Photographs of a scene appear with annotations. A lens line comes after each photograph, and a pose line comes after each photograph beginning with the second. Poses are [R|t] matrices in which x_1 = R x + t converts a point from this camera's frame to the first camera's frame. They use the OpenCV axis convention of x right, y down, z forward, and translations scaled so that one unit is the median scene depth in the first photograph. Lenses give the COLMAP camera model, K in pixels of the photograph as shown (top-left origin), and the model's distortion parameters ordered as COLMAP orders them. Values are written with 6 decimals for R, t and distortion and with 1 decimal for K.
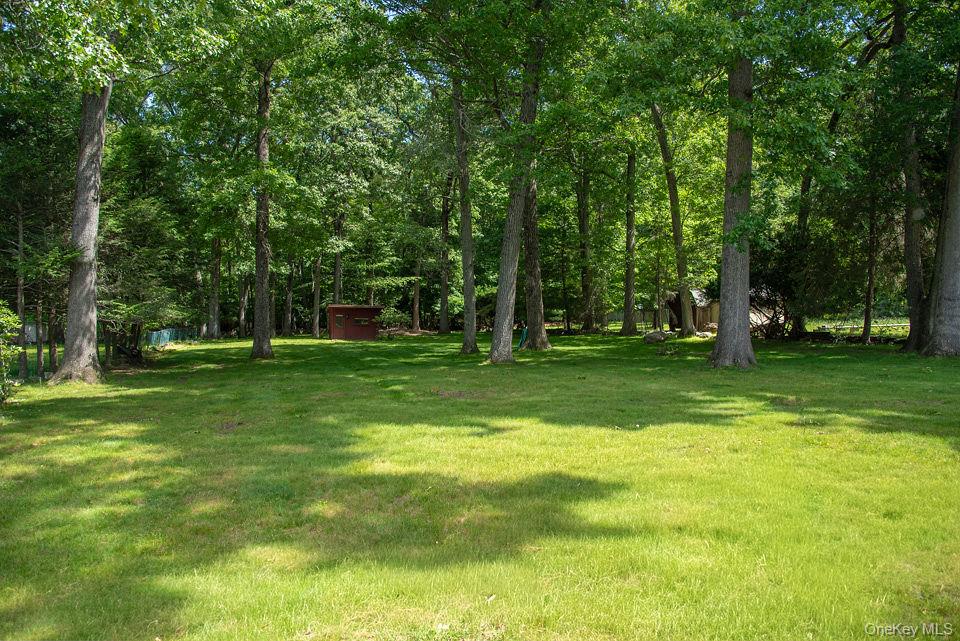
lens RADIAL K [[665.9, 0, 482.2], [0, 665.9, 319.4], [0, 0, 1]] dist [-0.119467, 0.070678]
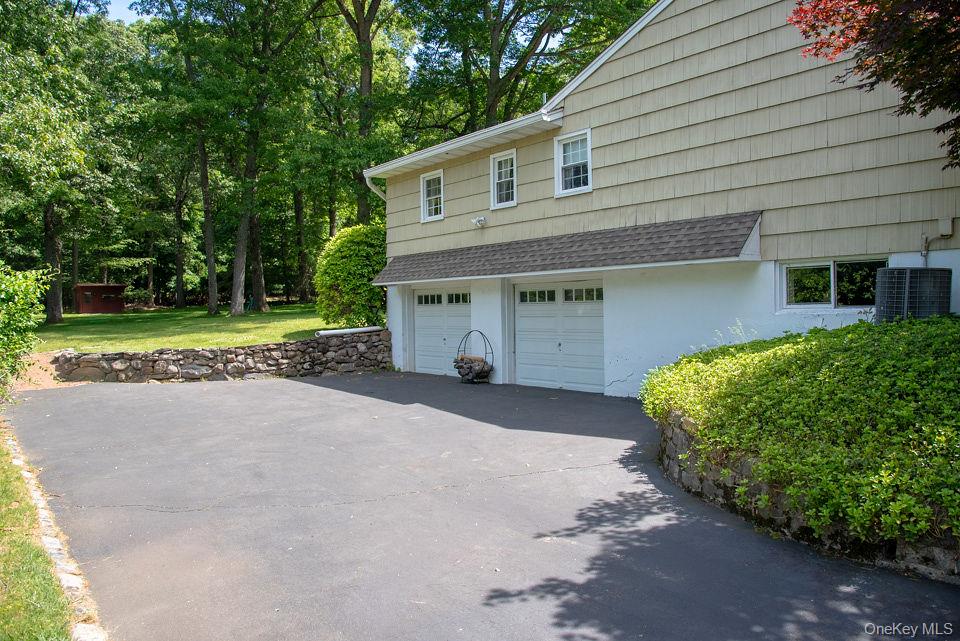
lens RADIAL K [[665.9, 0, 482.2], [0, 665.9, 319.4], [0, 0, 1]] dist [-0.119467, 0.070678]
pose [[0.921393, -0.030727, 0.387415, -0.012779], [0.016992, 0.999101, 0.038828, 0.006815], [-0.388260, -0.029193, 0.921087, -0.226835]]
